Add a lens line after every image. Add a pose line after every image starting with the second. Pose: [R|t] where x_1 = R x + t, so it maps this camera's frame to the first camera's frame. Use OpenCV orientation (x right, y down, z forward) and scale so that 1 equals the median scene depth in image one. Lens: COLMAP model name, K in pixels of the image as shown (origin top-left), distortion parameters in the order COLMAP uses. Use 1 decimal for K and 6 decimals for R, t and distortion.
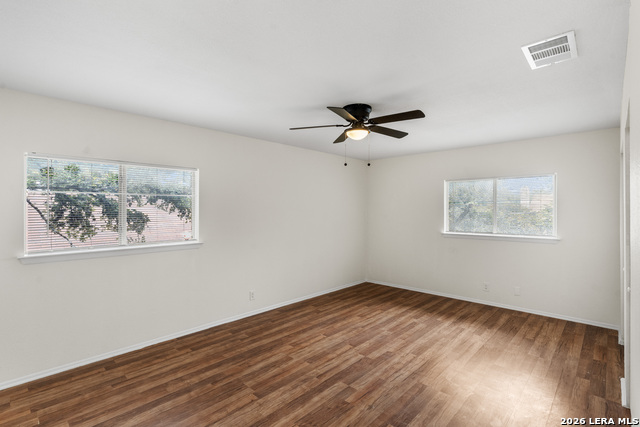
lens RADIAL K [[308.1, 0, 319.3], [0, 308.1, 210.9], [0, 0, 1]] dist [0.015698, 0.001214]
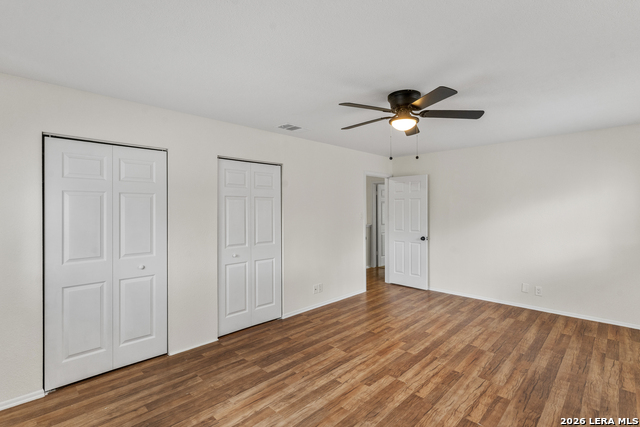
lens RADIAL K [[308.1, 0, 320.7], [0, 308.1, 211.3], [0, 0, 1]] dist [0.015698, 0.001214]
pose [[-0.999863, 0.001404, 0.016483, 0.356158], [0.001611, 0.999919, 0.012600, -0.006130], [-0.016464, 0.012625, -0.999785, 1.920090]]
